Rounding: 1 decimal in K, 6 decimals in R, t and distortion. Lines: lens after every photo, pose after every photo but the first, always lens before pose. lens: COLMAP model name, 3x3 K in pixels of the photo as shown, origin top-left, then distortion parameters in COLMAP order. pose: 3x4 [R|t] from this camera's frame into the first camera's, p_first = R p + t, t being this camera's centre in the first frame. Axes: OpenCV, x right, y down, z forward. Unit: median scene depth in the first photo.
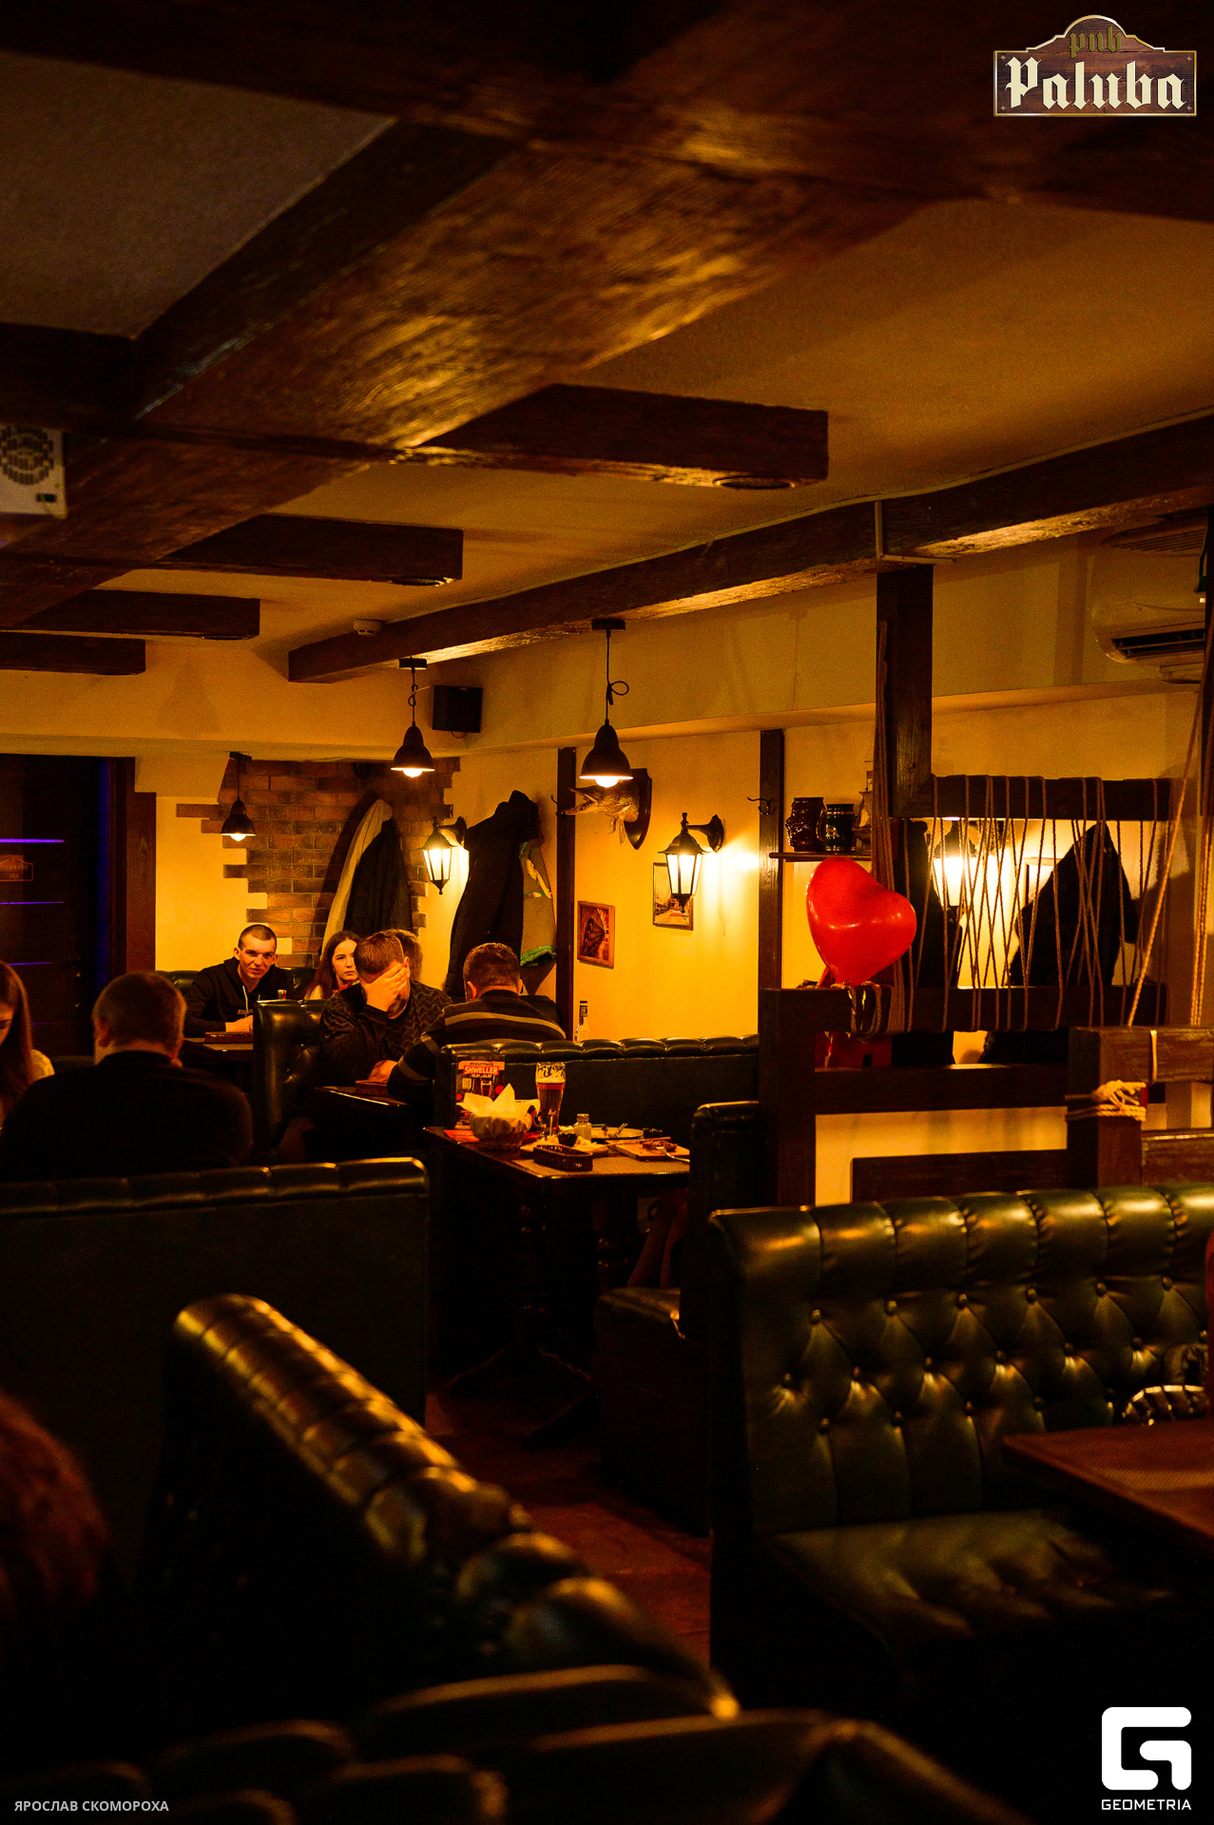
lens RADIAL K [[2486.0, 0, 606.0], [0, 2486.0, 913.8], [0, 0, 1]] dist [-0.004414, 0.000000]
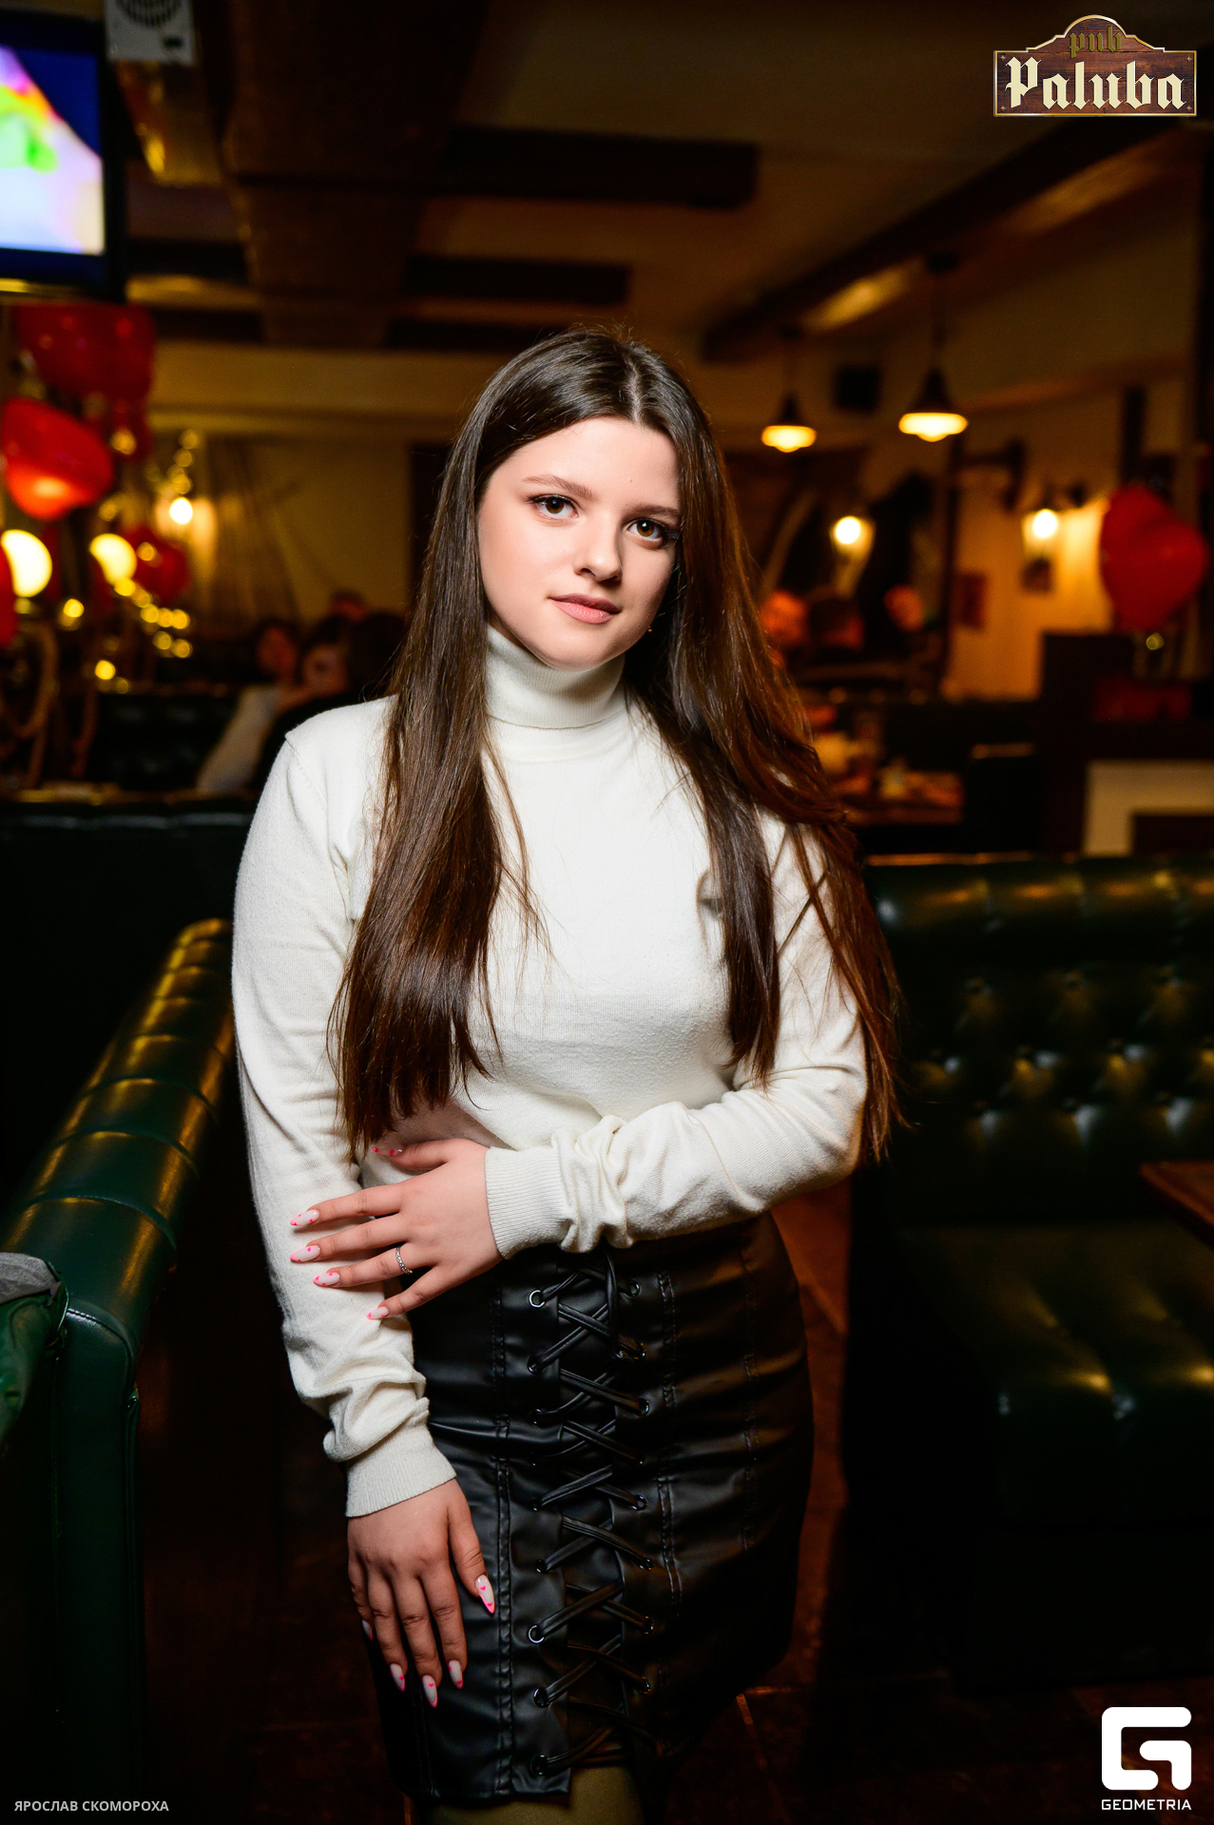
lens RADIAL K [[1862.3, 0, 603.5], [0, 1862.3, 921.5], [0, 0, 1]] dist [0.122425, 0.000000]
pose [[0.965562, 0.049343, -0.255450, 0.088870], [-0.007822, 0.986913, 0.161066, 0.025296], [0.260055, -0.153522, 0.953311, 0.243368]]
